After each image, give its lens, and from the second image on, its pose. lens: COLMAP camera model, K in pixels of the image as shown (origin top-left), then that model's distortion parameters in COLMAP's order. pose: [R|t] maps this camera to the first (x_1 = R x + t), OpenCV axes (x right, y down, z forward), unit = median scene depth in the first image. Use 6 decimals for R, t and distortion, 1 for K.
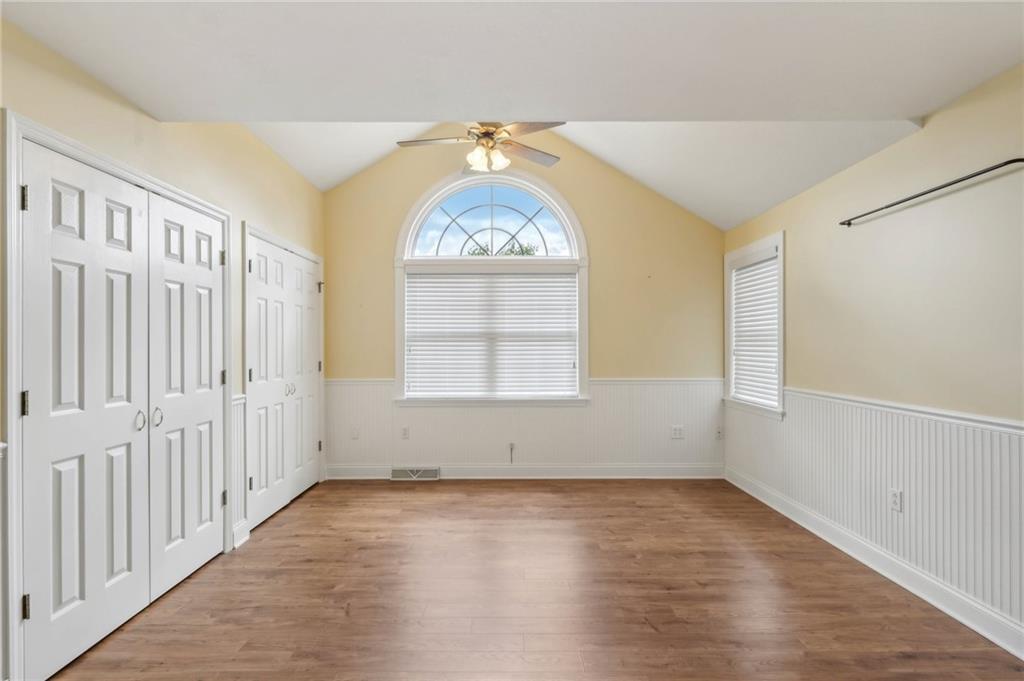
lens RADIAL K [[476.7, 0, 507.3], [0, 476.7, 339.8], [0, 0, 1]] dist [-0.005045, 0.001212]
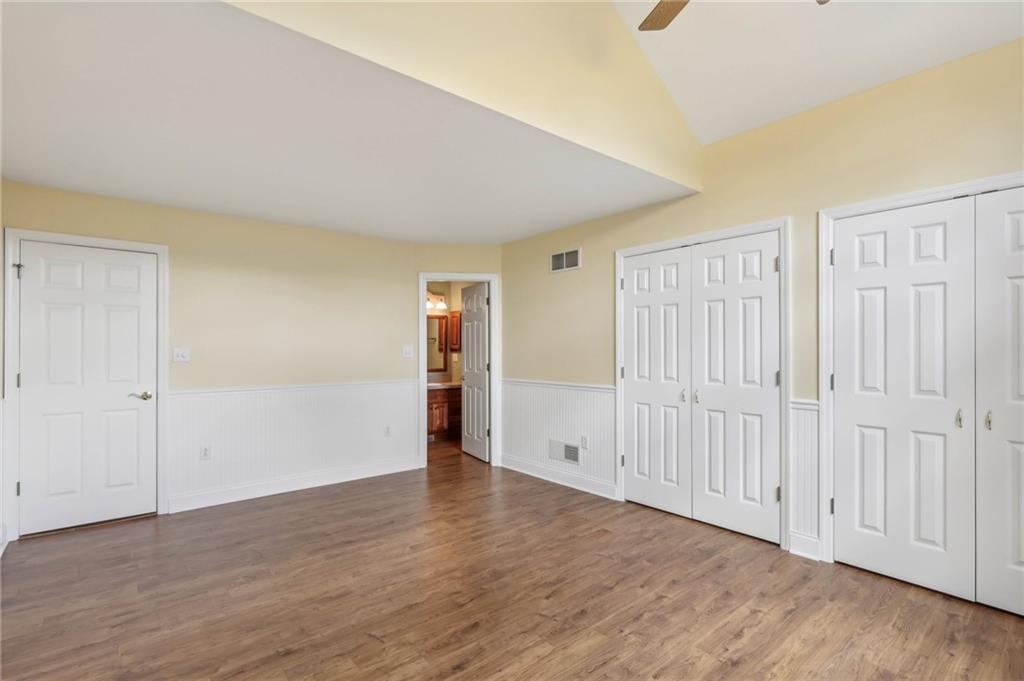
lens RADIAL K [[476.7, 0, 504.8], [0, 476.7, 344.0], [0, 0, 1]] dist [-0.005045, 0.001212]
pose [[-0.774274, 0.002088, -0.632847, 0.471549], [0.012354, 0.999854, -0.011816, 0.008077], [0.632730, -0.016967, -0.774186, 1.277260]]
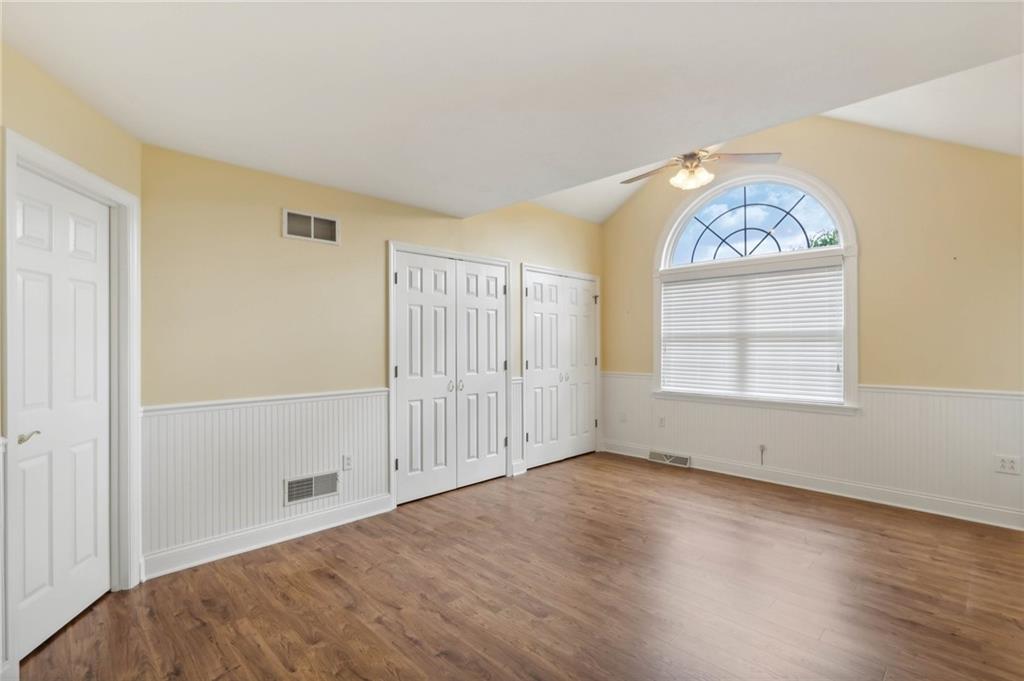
lens RADIAL K [[476.7, 0, 505.2], [0, 476.7, 338.6], [0, 0, 1]] dist [-0.005045, 0.001212]
pose [[0.697972, -0.006022, -0.716099, 0.478449], [0.006284, 0.999978, -0.002285, -0.005321], [0.716097, -0.002906, 0.697995, -0.093701]]
